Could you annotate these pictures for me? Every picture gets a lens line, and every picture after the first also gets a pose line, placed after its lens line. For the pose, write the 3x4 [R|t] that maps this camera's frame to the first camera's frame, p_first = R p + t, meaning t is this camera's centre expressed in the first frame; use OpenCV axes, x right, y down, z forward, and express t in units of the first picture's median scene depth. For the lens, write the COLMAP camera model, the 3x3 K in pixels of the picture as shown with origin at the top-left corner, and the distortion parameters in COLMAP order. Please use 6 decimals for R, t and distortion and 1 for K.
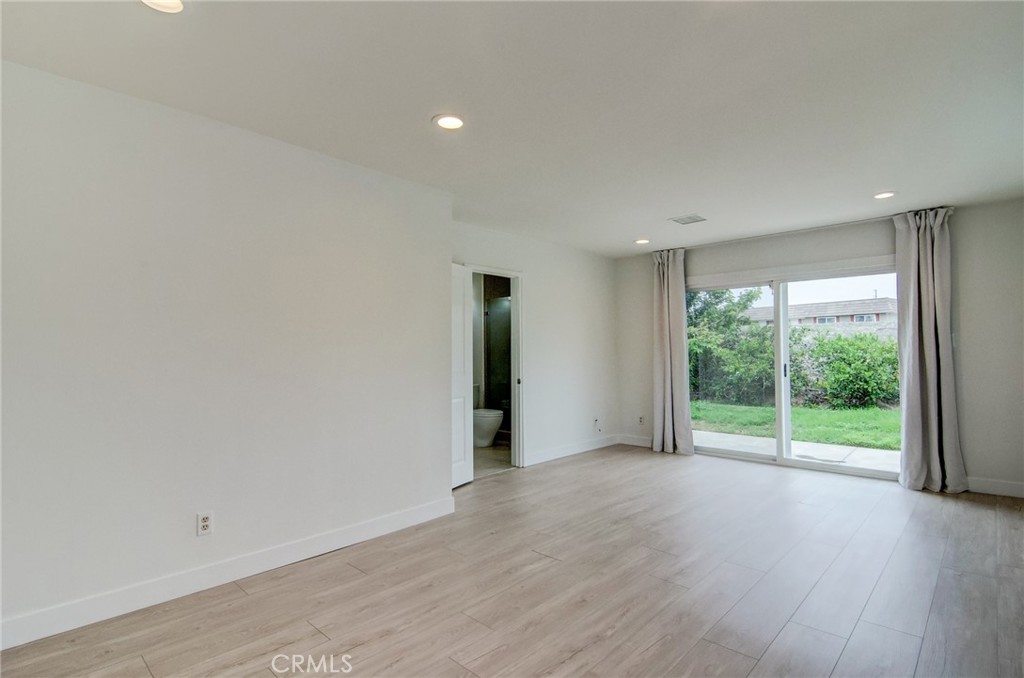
lens RADIAL K [[528.1, 0, 512.3], [0, 528.1, 343.4], [0, 0, 1]] dist [-0.005863, -0.002899]
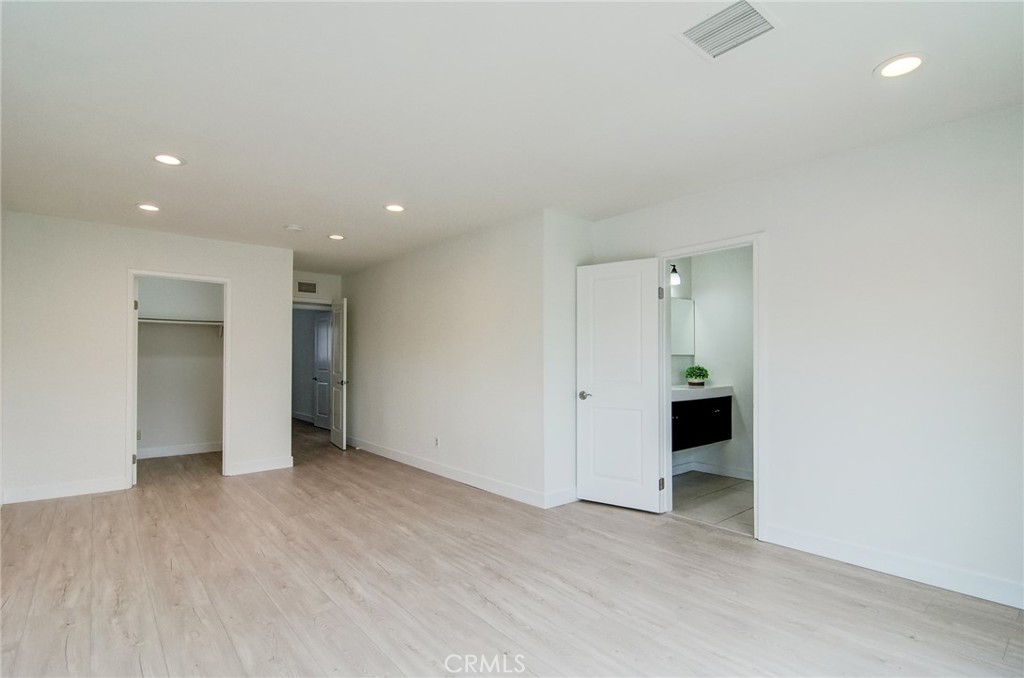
lens RADIAL K [[497.8, 0, 530.0], [0, 497.8, 363.6], [0, 0, 1]] dist [0.003517, -0.006978]
pose [[-0.107690, 0.015215, -0.994068, 0.800539], [0.011499, 0.999835, 0.014058, 0.006095], [0.994118, -0.009917, -0.107848, 0.960236]]
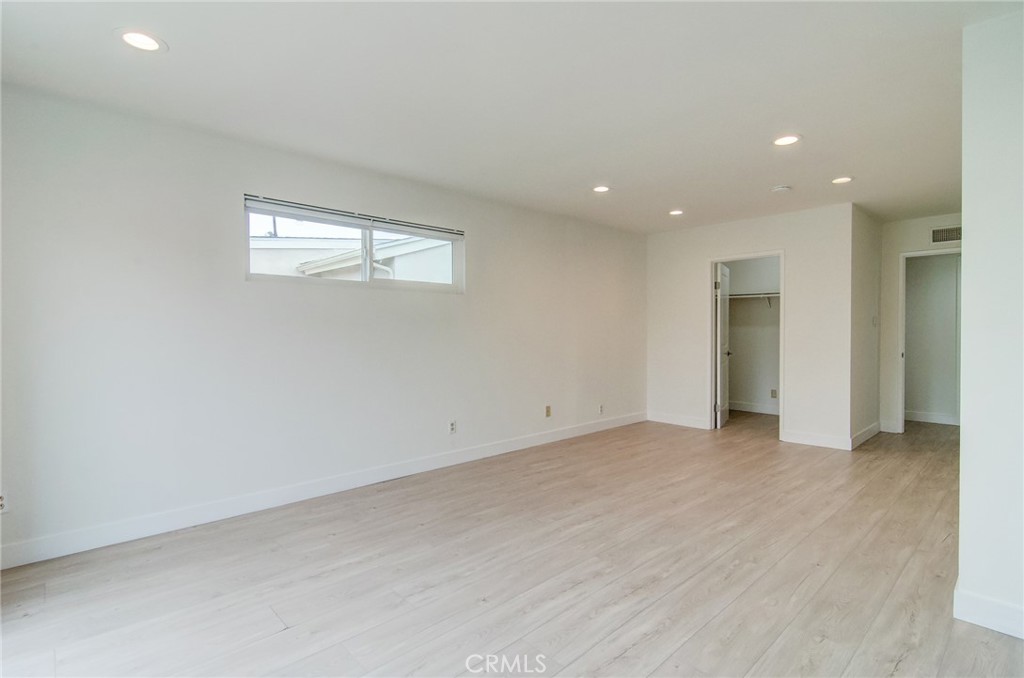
lens RADIAL K [[497.8, 0, 507.1], [0, 497.8, 329.4], [0, 0, 1]] dist [0.003517, -0.006978]
pose [[-0.997124, 0.005196, 0.075607, 0.279195], [0.004307, 0.999920, -0.011908, 0.020180], [-0.075663, -0.011548, -0.997067, 1.381702]]
